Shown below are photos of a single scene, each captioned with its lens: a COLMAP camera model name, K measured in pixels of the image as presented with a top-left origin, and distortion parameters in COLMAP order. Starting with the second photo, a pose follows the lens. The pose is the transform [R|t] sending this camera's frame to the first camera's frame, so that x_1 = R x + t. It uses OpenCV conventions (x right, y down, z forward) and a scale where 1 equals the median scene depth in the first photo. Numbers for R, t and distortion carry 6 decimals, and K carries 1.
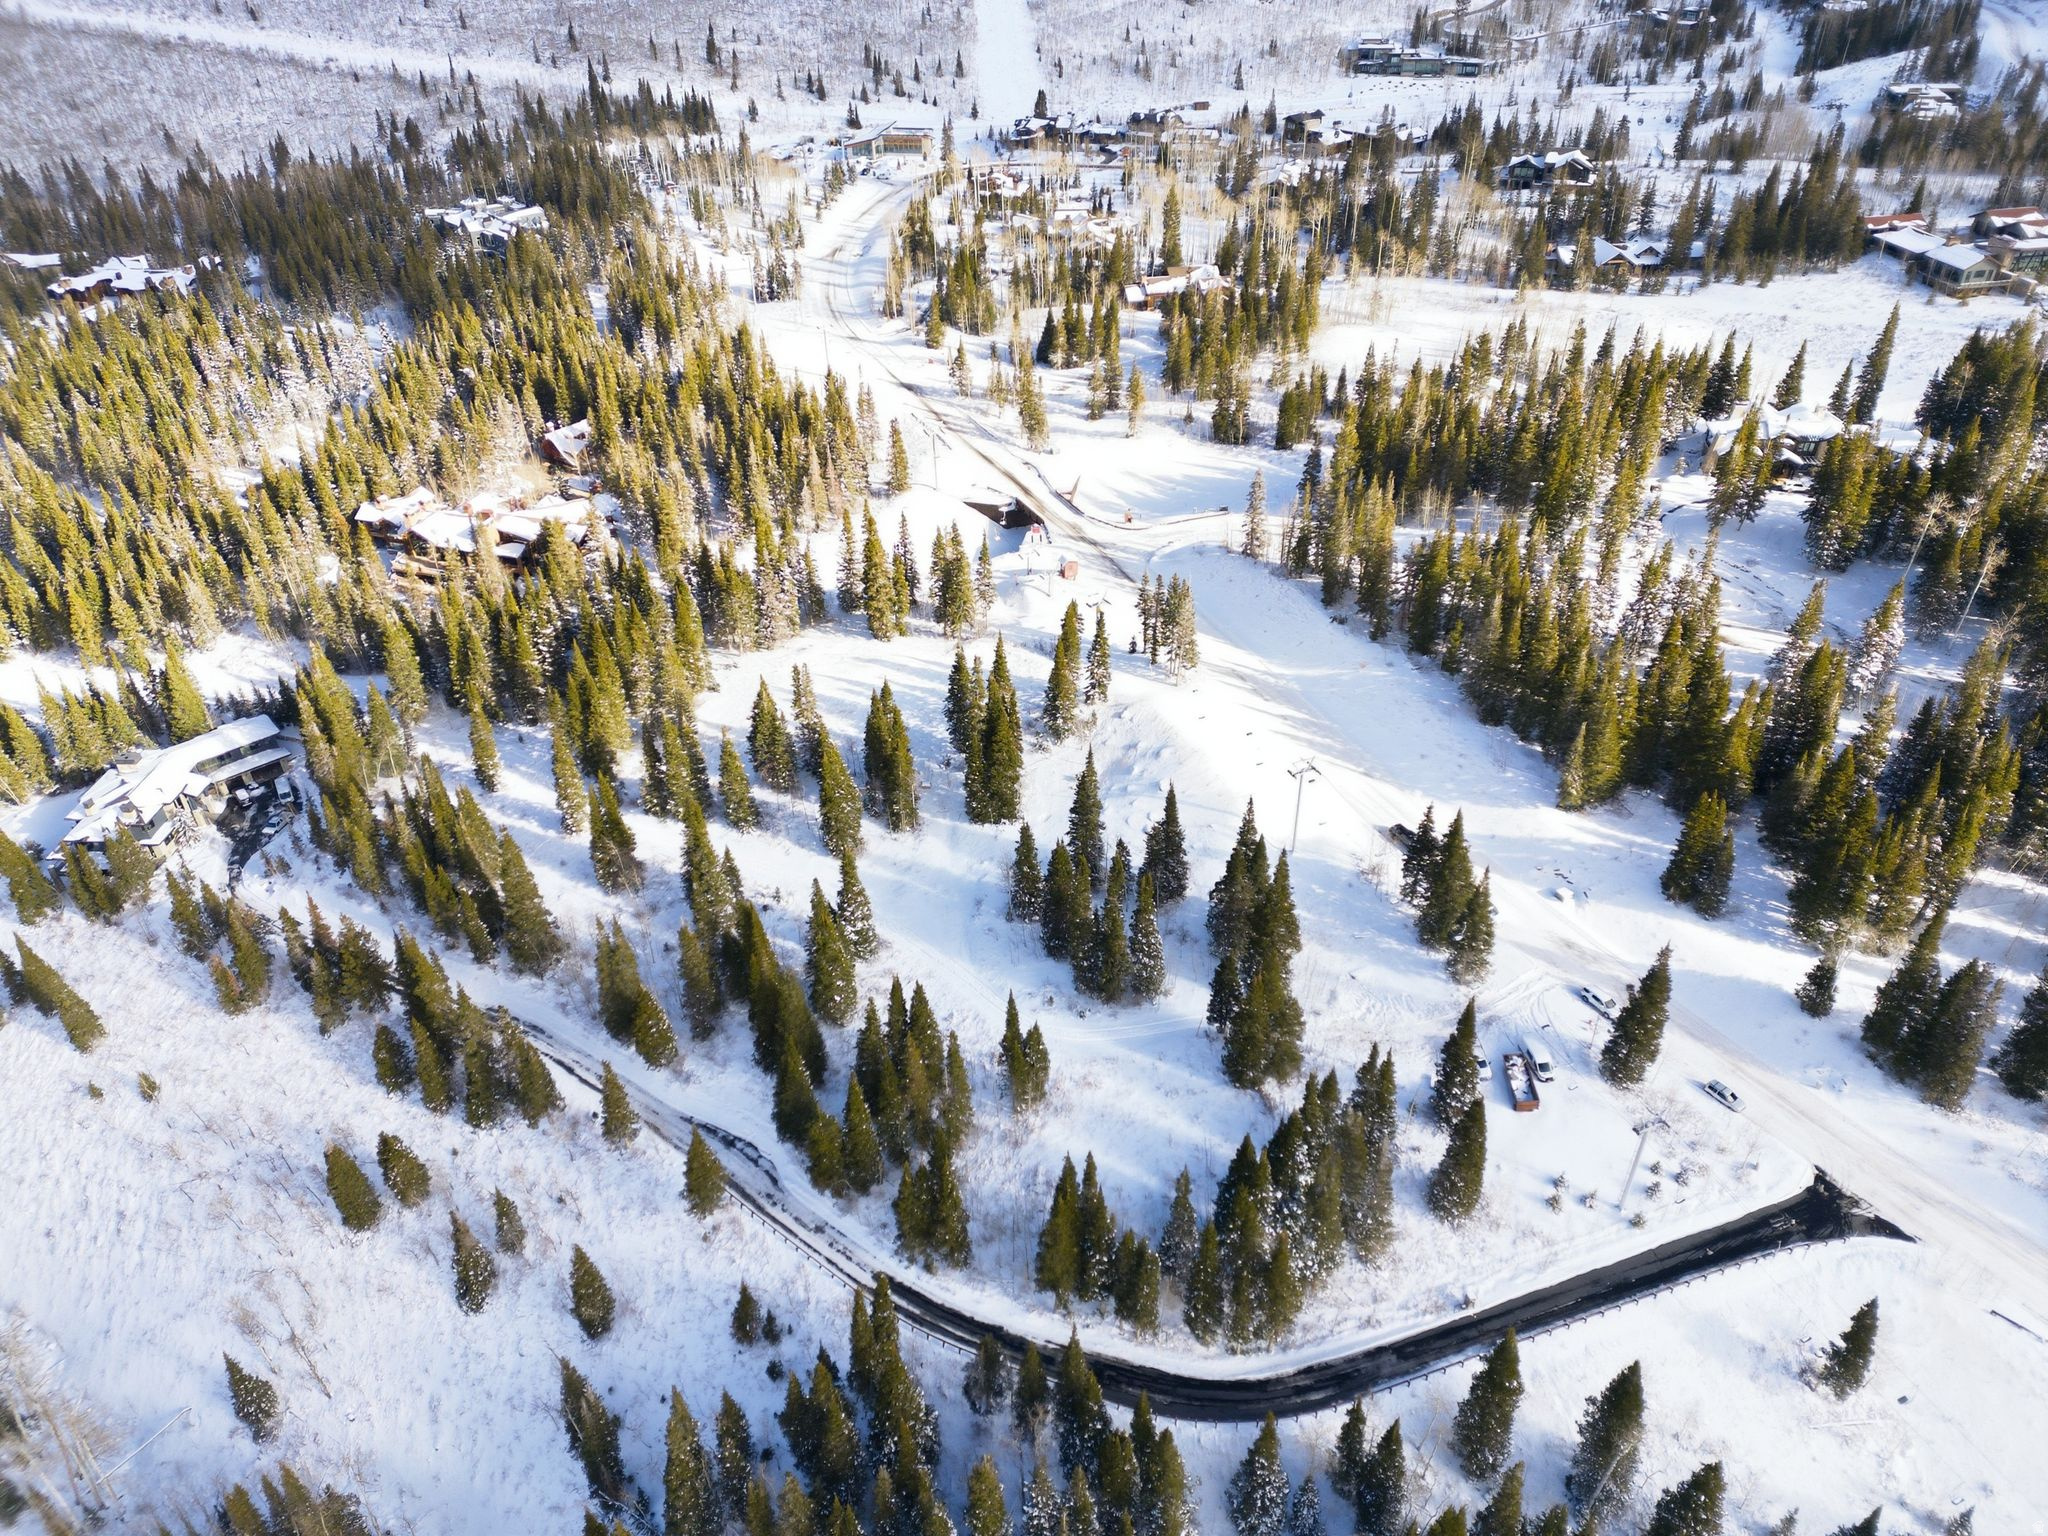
lens RADIAL K [[1416.8, 0, 1022.8], [0, 1416.8, 774.3], [0, 0, 1]] dist [0.088683, -0.089224]
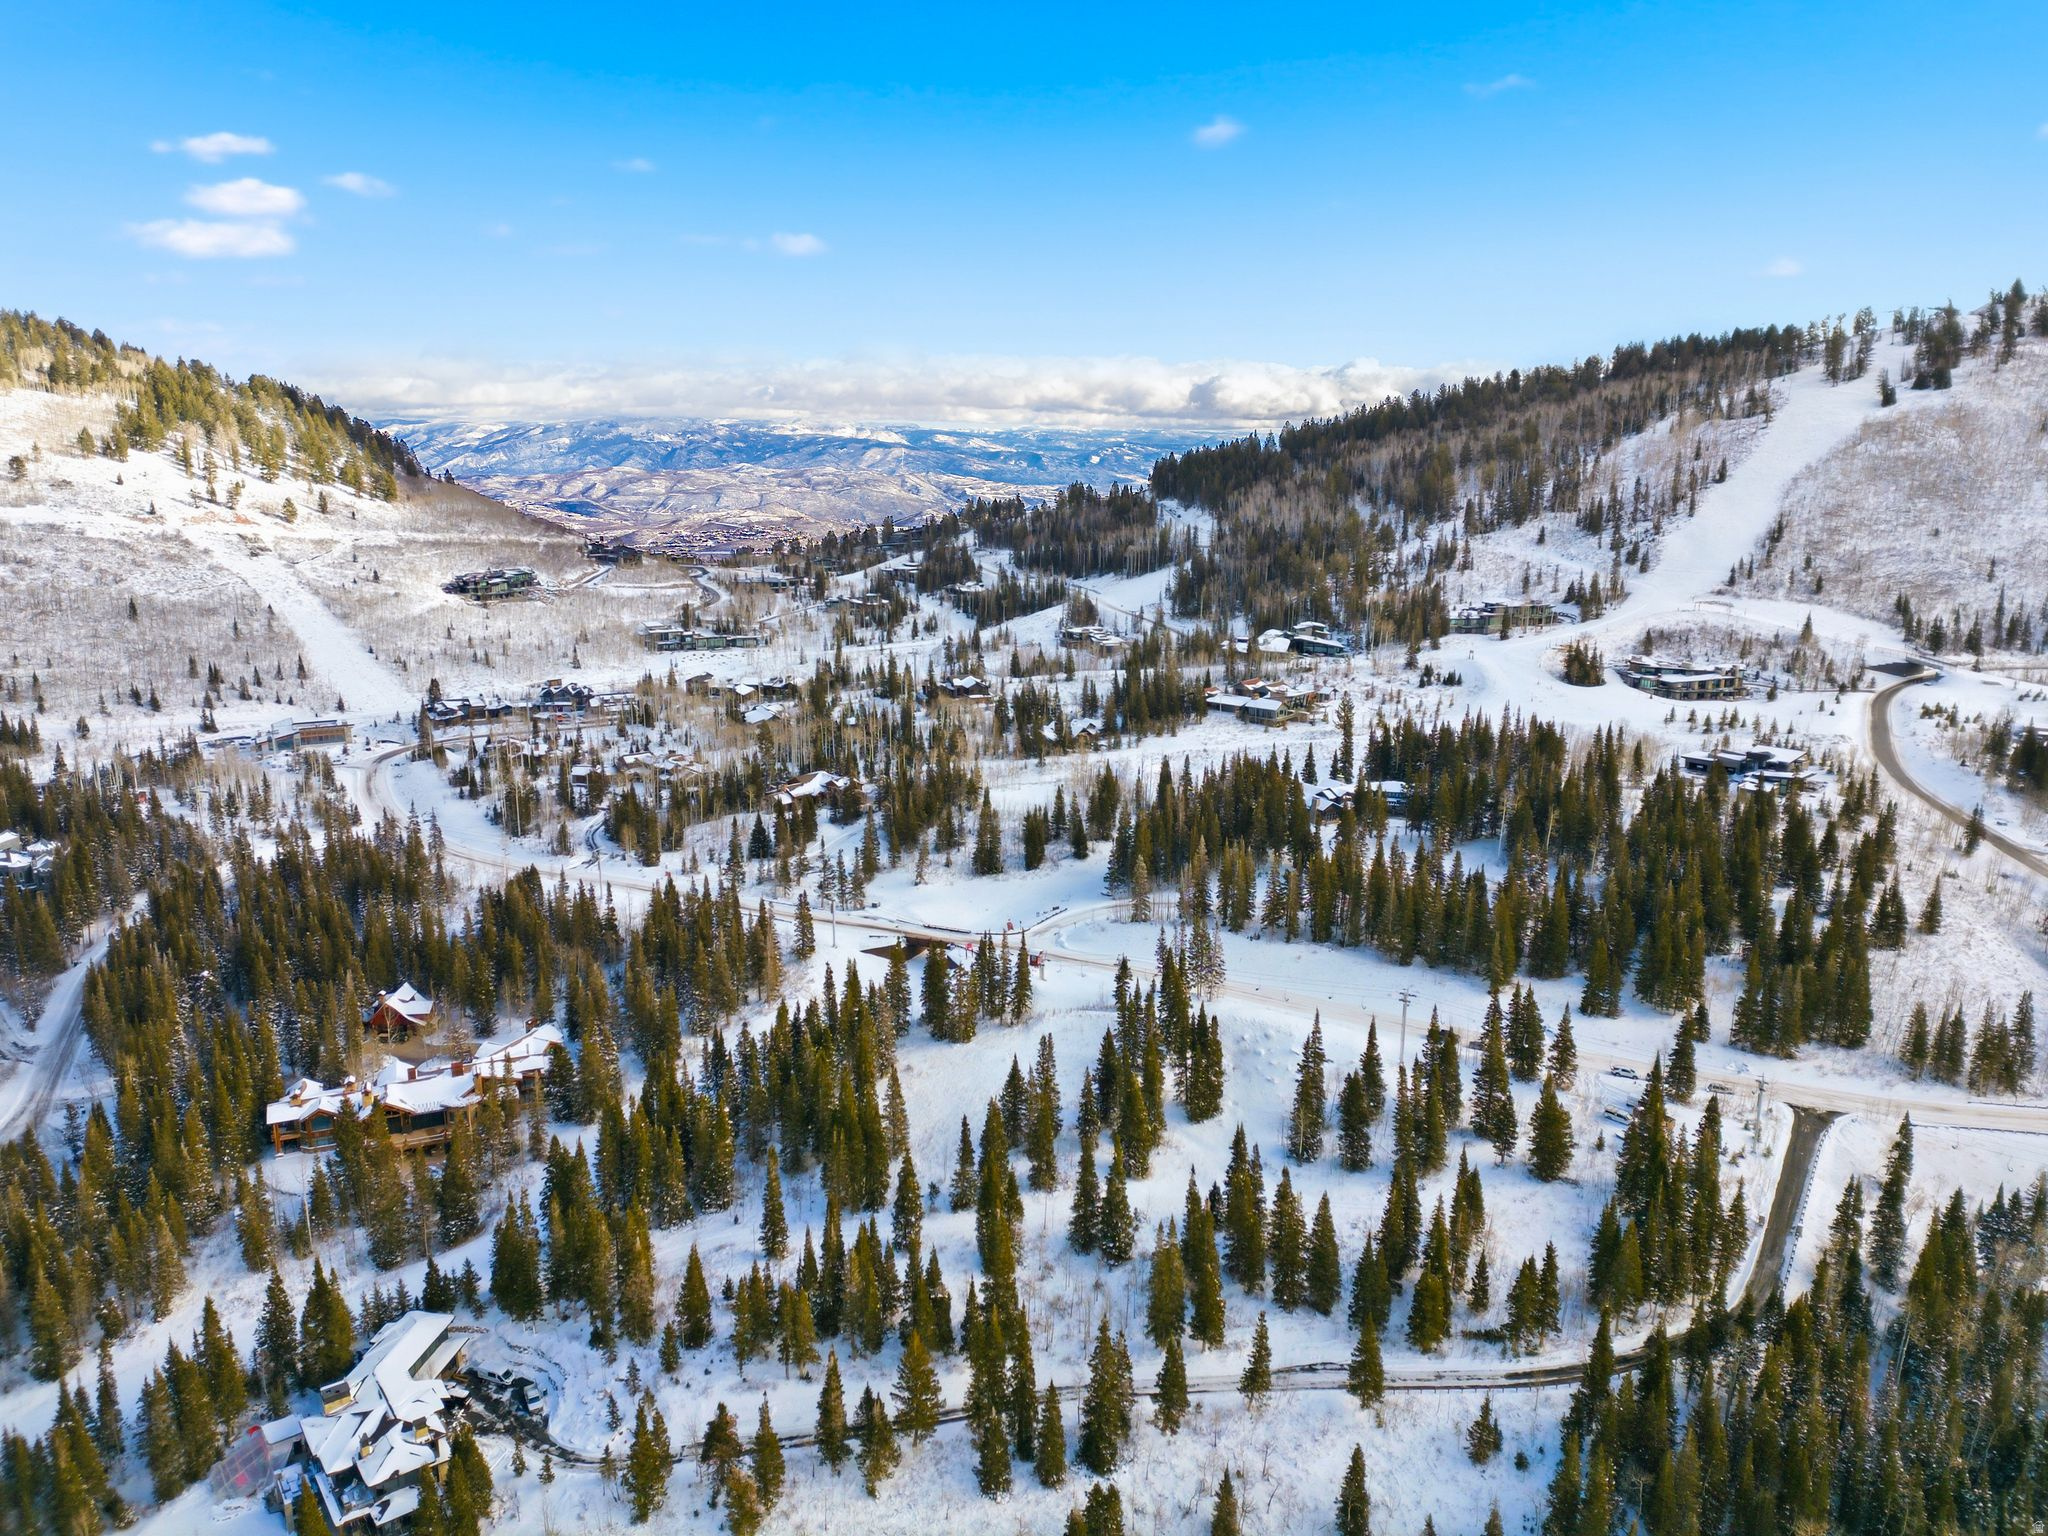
lens RADIAL K [[1412.4, 0, 1026.4], [0, 1412.4, 771.3], [0, 0, 1]] dist [0.089664, -0.083930]
pose [[0.768679, -0.124160, 0.627469, -0.634703], [0.348729, 0.903710, -0.248389, 0.009560], [-0.536210, 0.409747, 0.737961, 0.011438]]
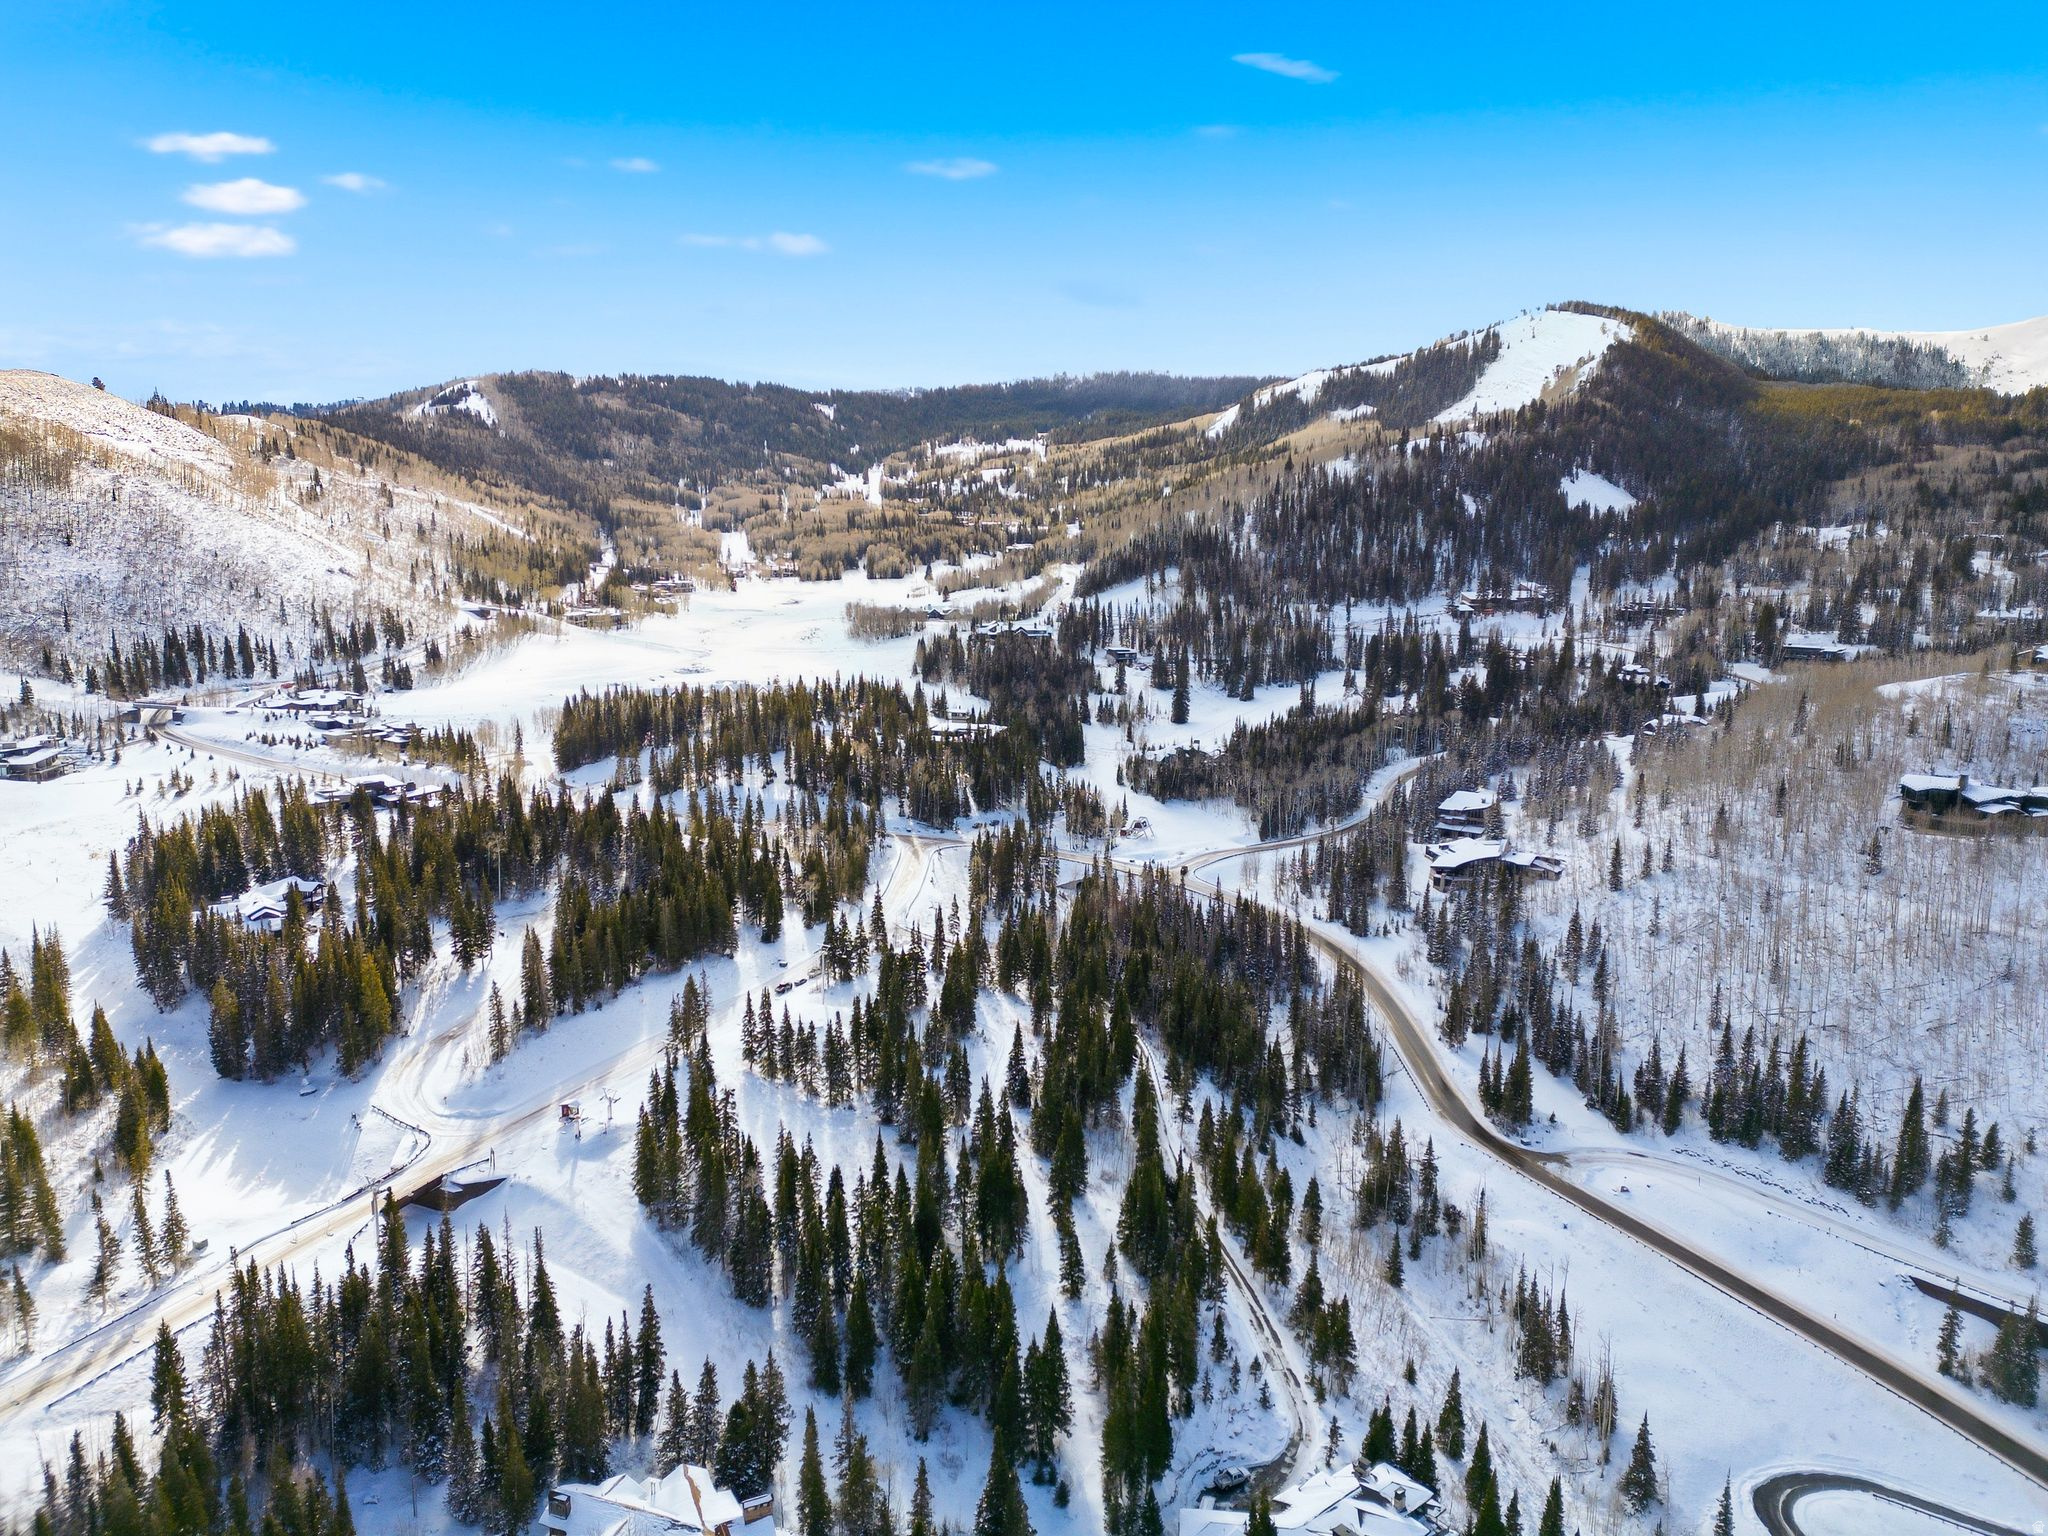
lens RADIAL K [[1408.8, 0, 1023.2], [0, 1408.8, 775.4], [0, 0, 1]] dist [0.112153, -0.126362]
pose [[-0.671513, -0.127129, 0.730006, -0.822772], [0.422058, 0.744125, 0.517827, -0.641424], [-0.609046, 0.655833, -0.446033, 0.946326]]
